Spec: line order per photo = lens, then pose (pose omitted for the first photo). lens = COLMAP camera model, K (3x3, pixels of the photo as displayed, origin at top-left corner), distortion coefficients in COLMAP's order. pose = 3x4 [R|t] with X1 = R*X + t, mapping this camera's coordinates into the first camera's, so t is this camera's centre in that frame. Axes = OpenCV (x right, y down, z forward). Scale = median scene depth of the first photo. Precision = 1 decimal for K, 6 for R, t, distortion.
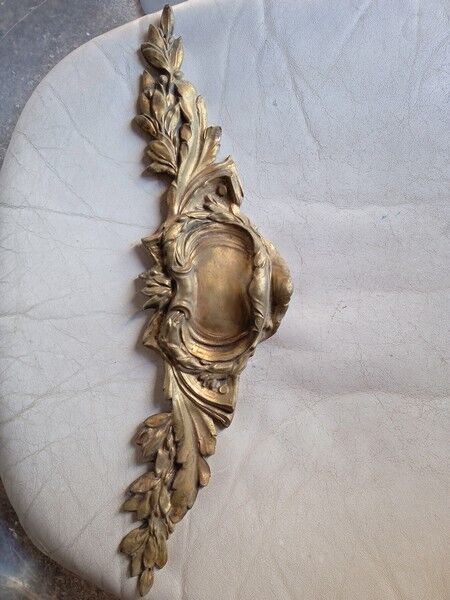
lens RADIAL K [[497.0, 0, 227.0], [0, 497.0, 303.6], [0, 0, 1]] dist [0.114791, -0.213201]
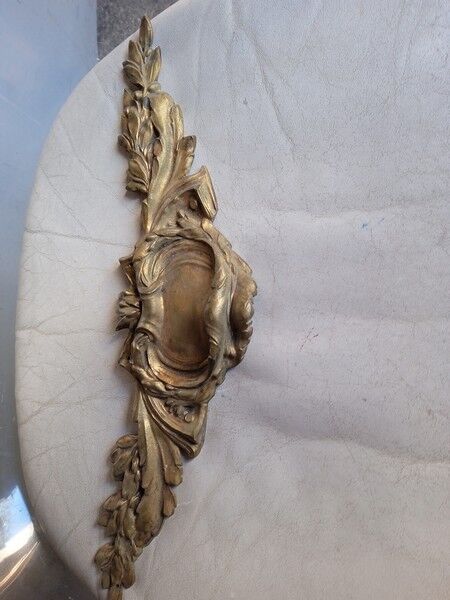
lens RADIAL K [[497.0, 0, 227.0], [0, 497.0, 303.6], [0, 0, 1]] dist [0.114791, -0.213201]
pose [[0.903538, 0.016252, -0.428199, 0.456675], [-0.006843, 0.999700, 0.023503, -0.064803], [0.428453, -0.018306, 0.903379, 0.183843]]
